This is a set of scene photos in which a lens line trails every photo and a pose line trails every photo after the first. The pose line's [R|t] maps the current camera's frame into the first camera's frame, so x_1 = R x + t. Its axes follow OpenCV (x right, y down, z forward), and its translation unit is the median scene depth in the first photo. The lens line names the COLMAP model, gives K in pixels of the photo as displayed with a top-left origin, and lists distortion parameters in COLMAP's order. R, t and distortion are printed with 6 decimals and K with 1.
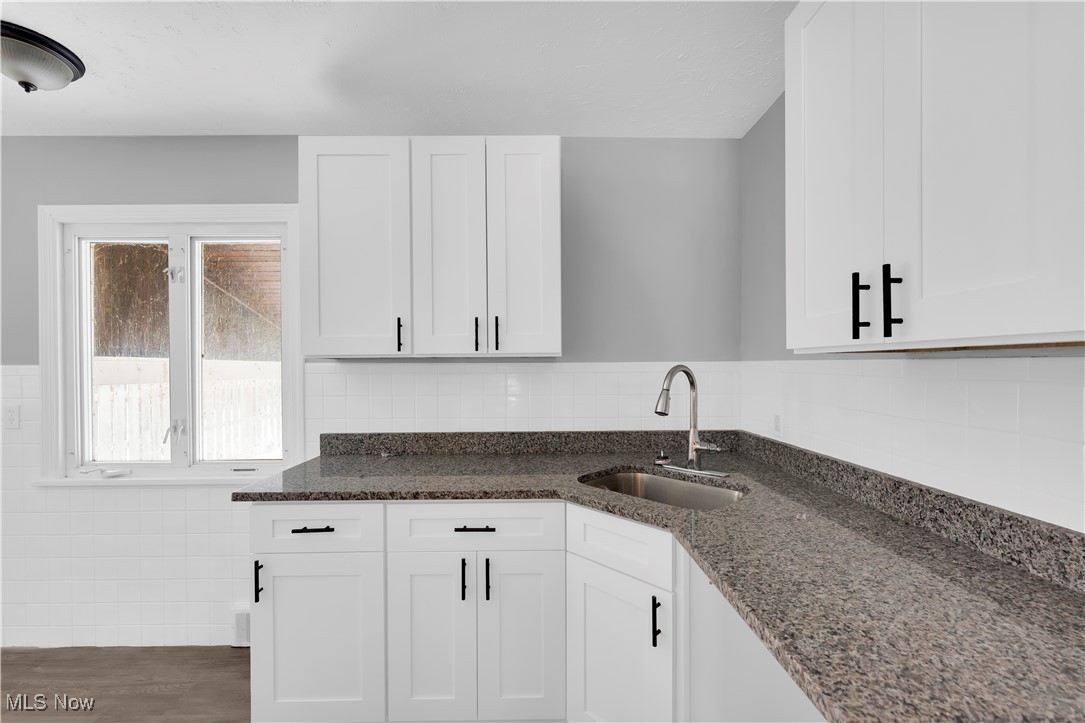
lens RADIAL K [[440.5, 0, 542.5], [0, 440.5, 368.3], [0, 0, 1]] dist [-0.001668, -0.001052]
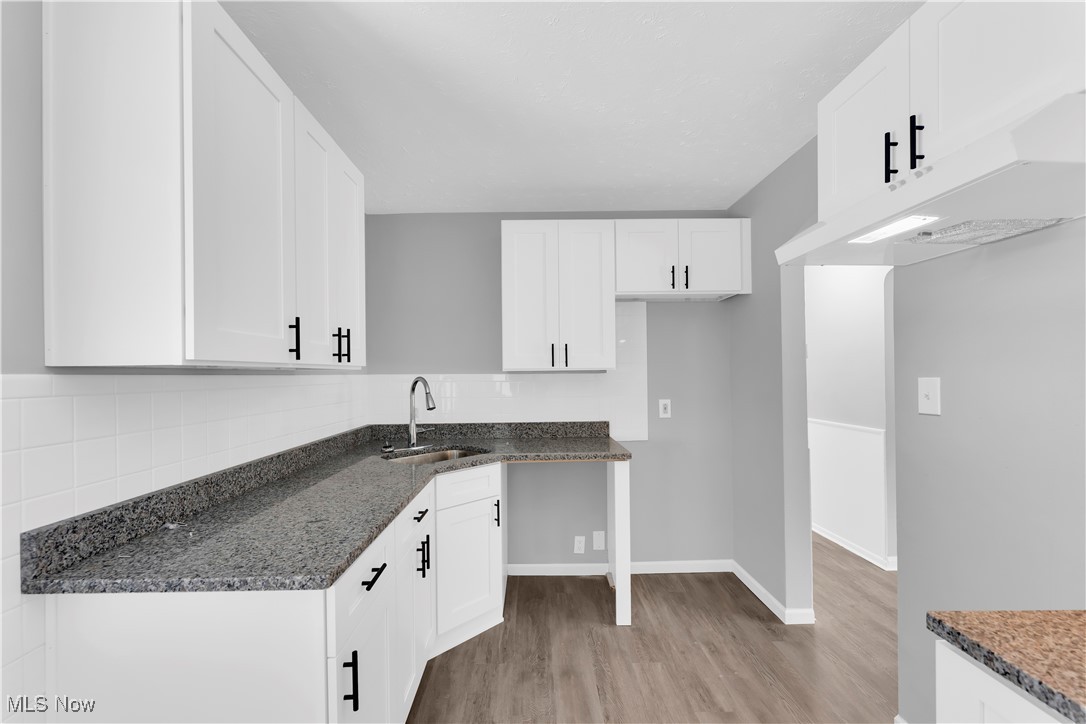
lens RADIAL K [[441.0, 0, 535.5], [0, 441.0, 369.7], [0, 0, 1]] dist [-0.001668, -0.001052]
pose [[-0.000594, 0.016232, 0.999868, -0.948644], [0.017868, 0.999709, -0.016218, 0.000614], [-0.999840, 0.017856, -0.000884, 0.490883]]
